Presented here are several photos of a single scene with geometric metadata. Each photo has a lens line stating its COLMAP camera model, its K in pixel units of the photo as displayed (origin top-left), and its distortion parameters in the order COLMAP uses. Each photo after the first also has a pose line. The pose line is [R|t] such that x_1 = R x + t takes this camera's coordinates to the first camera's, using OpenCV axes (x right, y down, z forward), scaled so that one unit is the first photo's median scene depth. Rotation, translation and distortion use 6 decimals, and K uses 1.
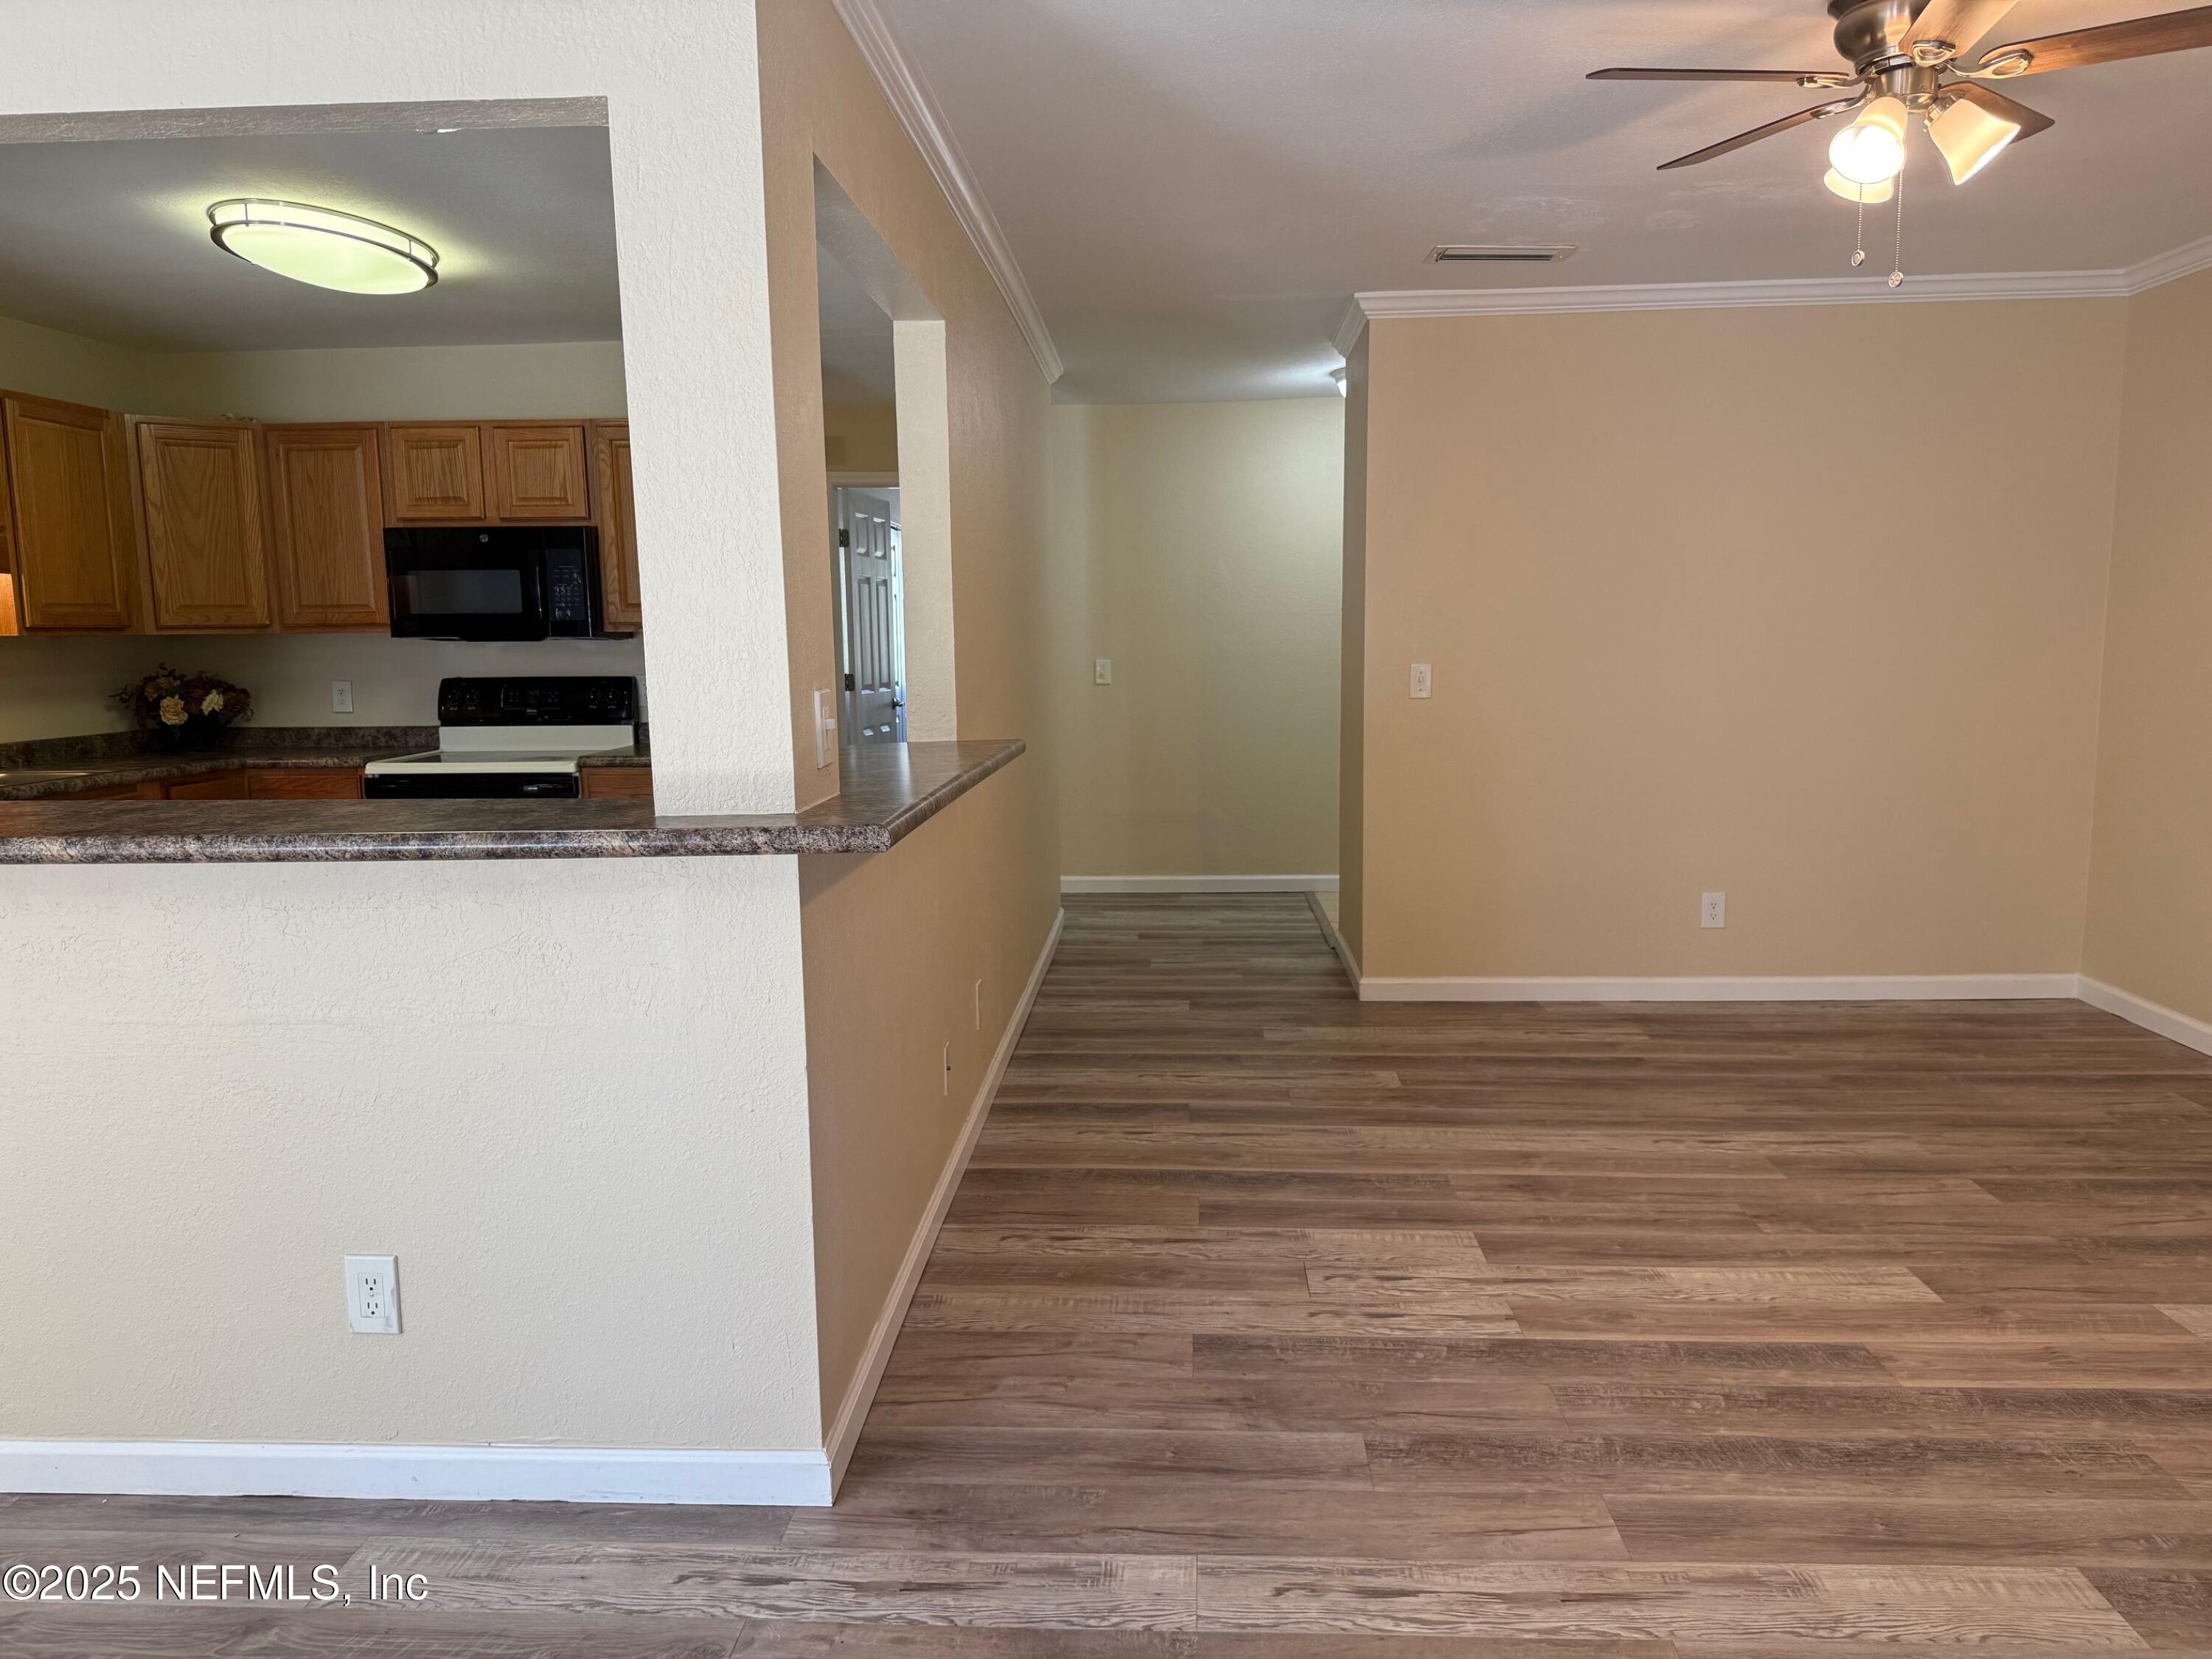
lens RADIAL K [[1577.6, 0, 1096.1], [0, 1577.6, 839.6], [0, 0, 1]] dist [0.006978, -0.005109]
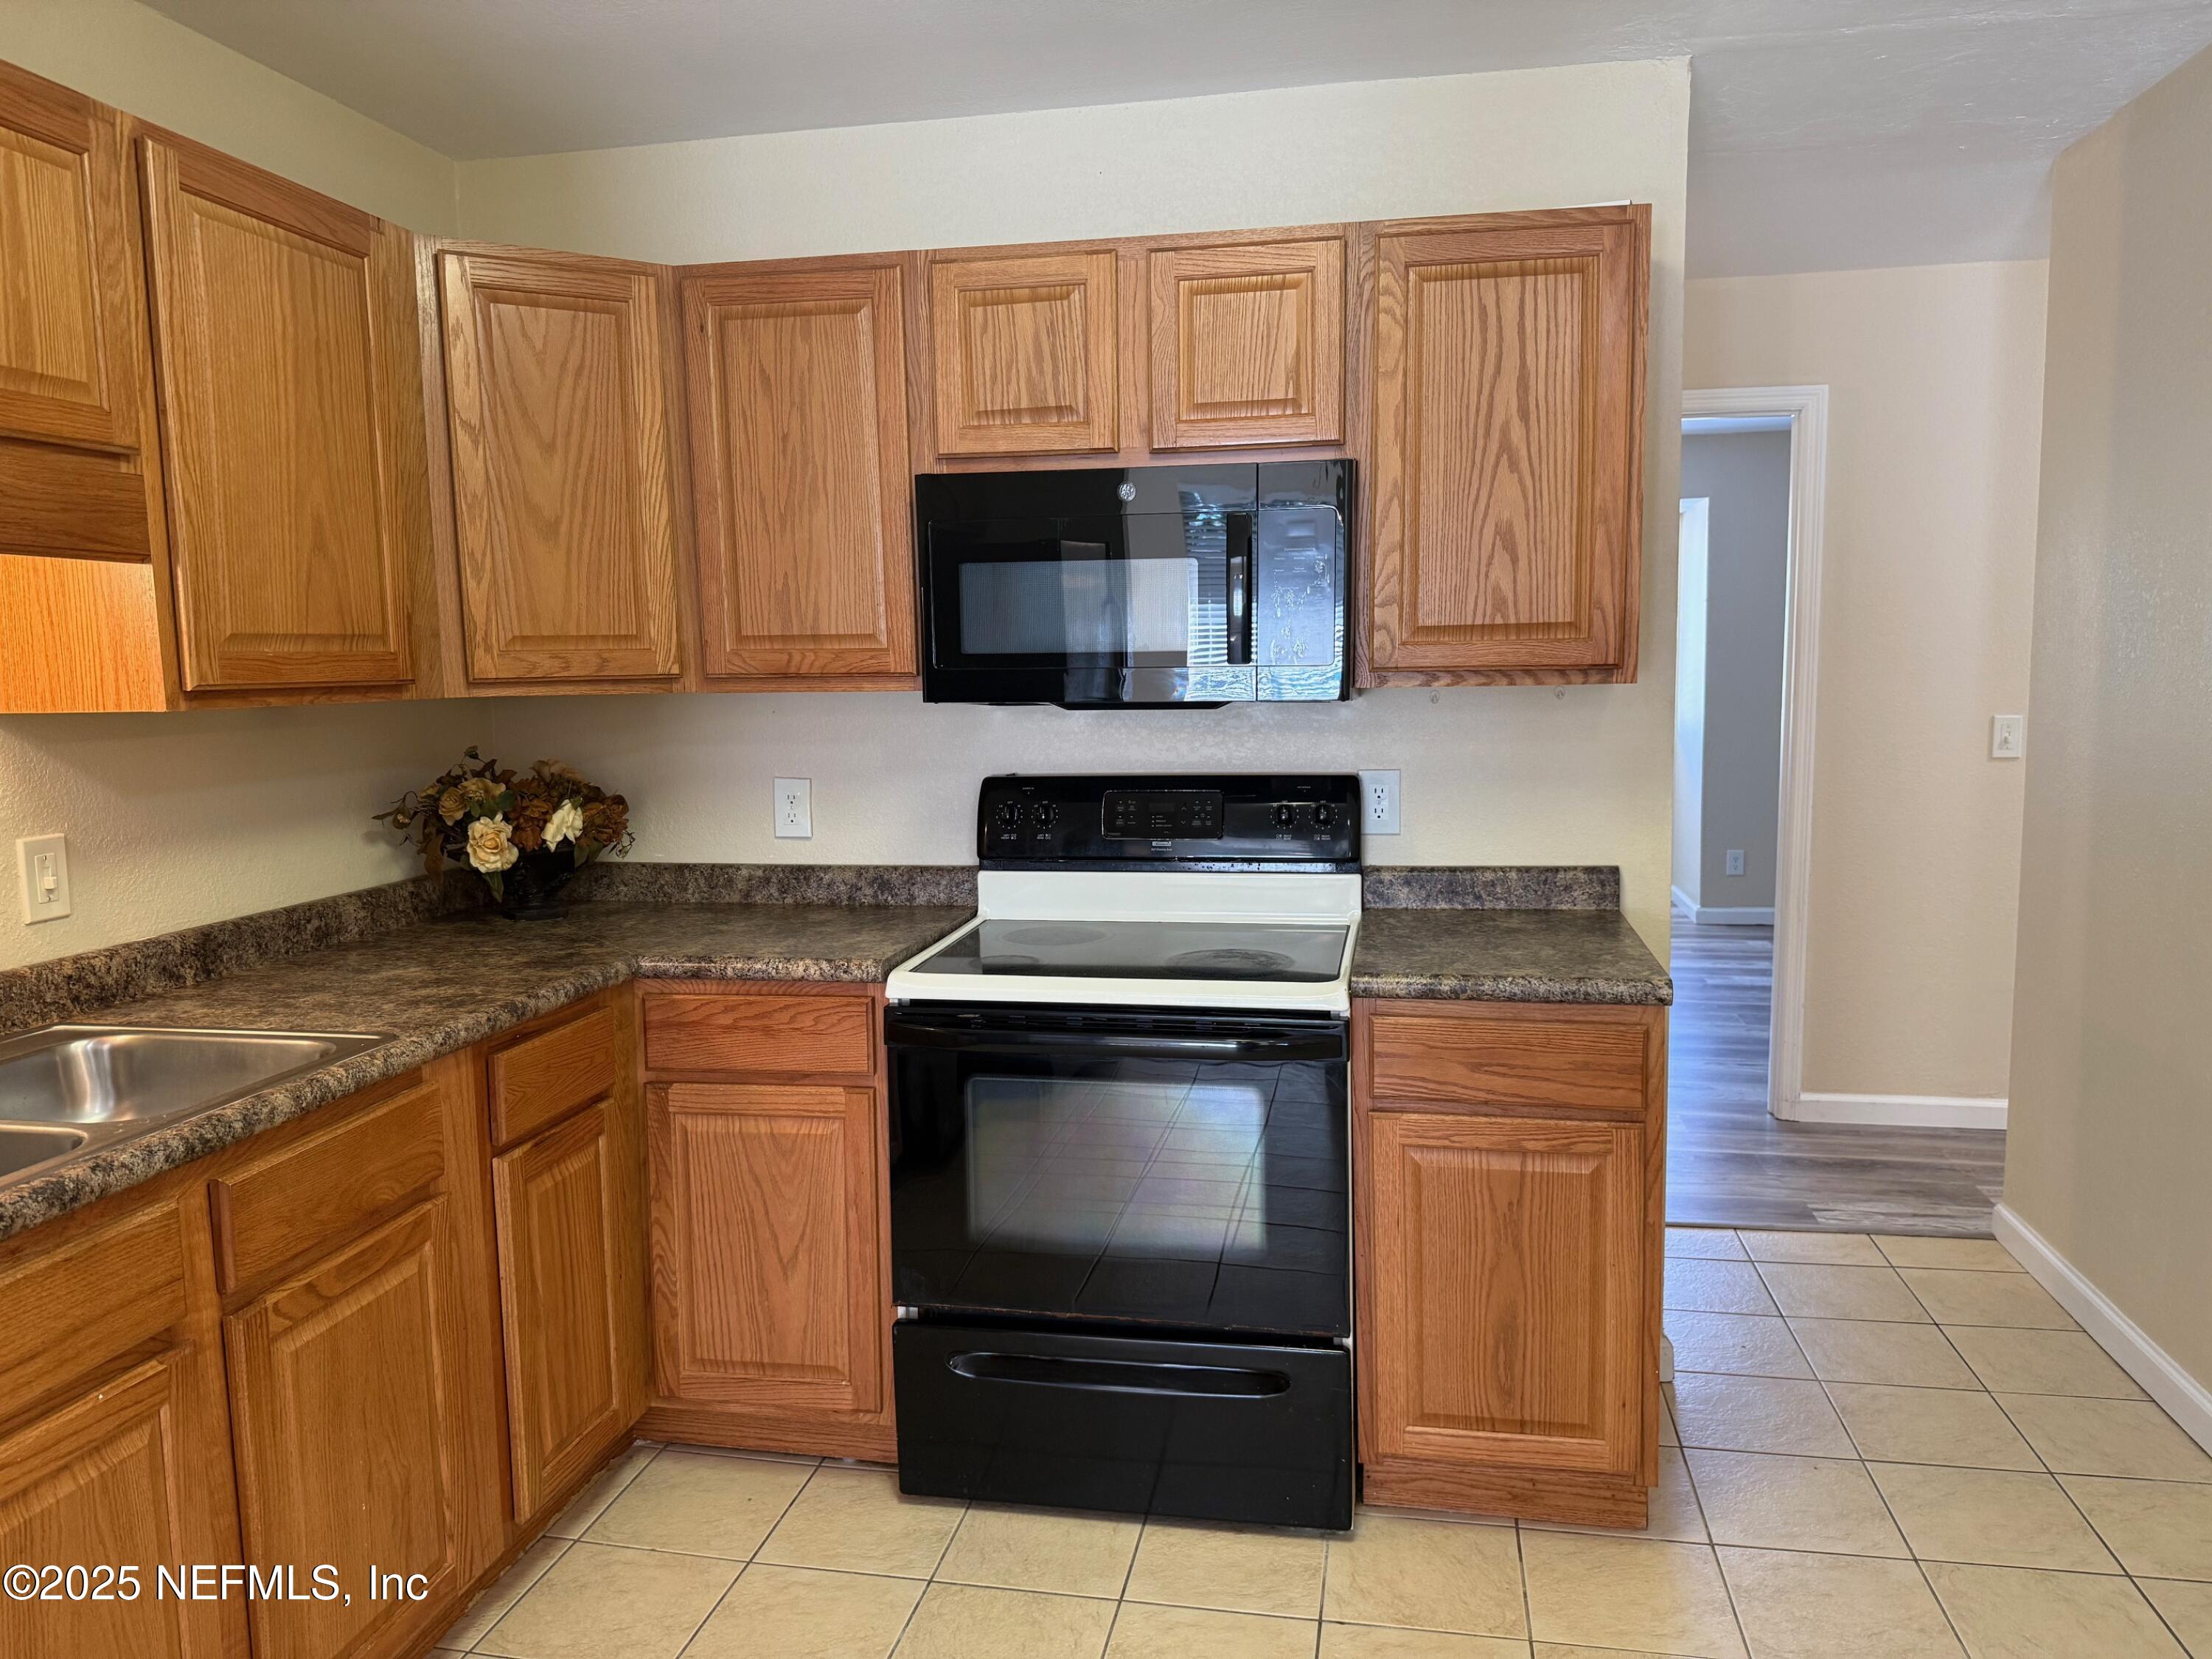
lens RADIAL K [[1559.9, 0, 1099.1], [0, 1559.9, 828.7], [0, 0, 1]] dist [0.070786, -0.099241]
pose [[0.990905, 0.010071, -0.134184, -0.328872], [-0.012644, 0.999752, -0.018339, -0.080824], [0.133966, 0.019868, 0.990787, 0.535433]]
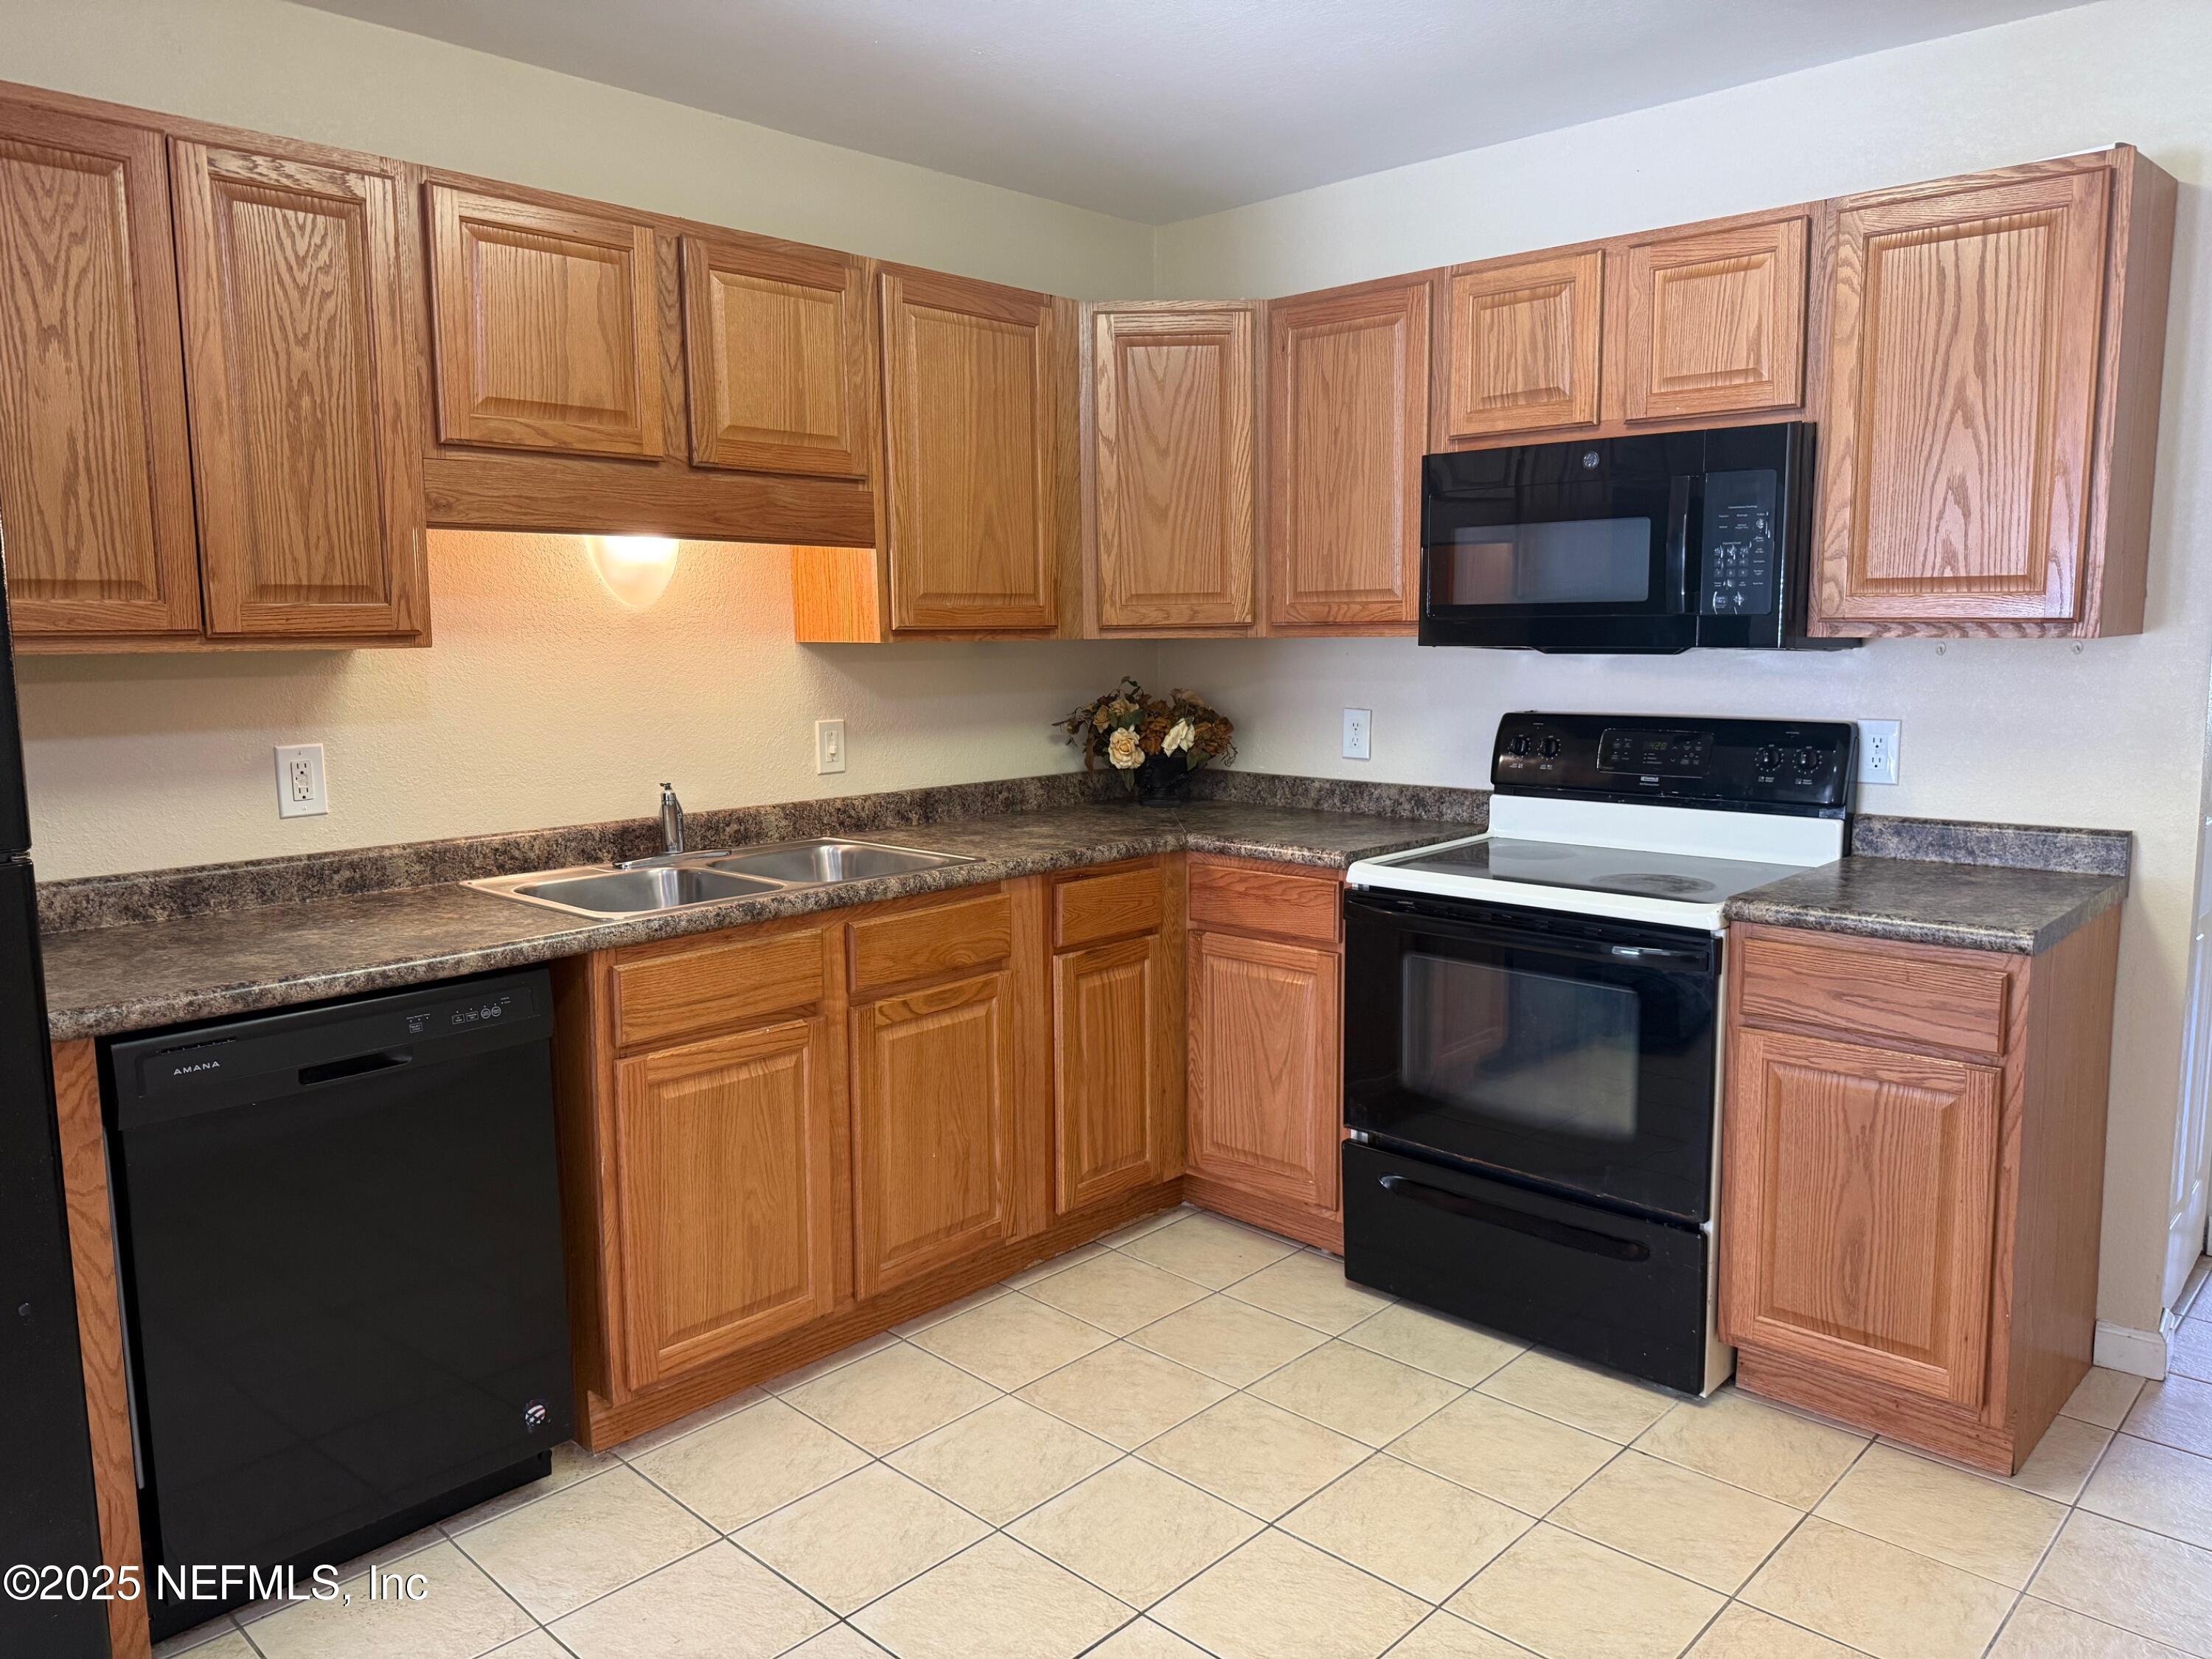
lens RADIAL K [[1558.4, 0, 1103.1], [0, 1558.4, 820.3], [0, 0, 1]] dist [0.172168, -0.312729]
pose [[0.764187, 0.086259, -0.639200, -0.158580], [-0.084388, 0.995870, 0.033502, -0.073255], [0.639450, 0.028339, 0.768310, 0.481488]]
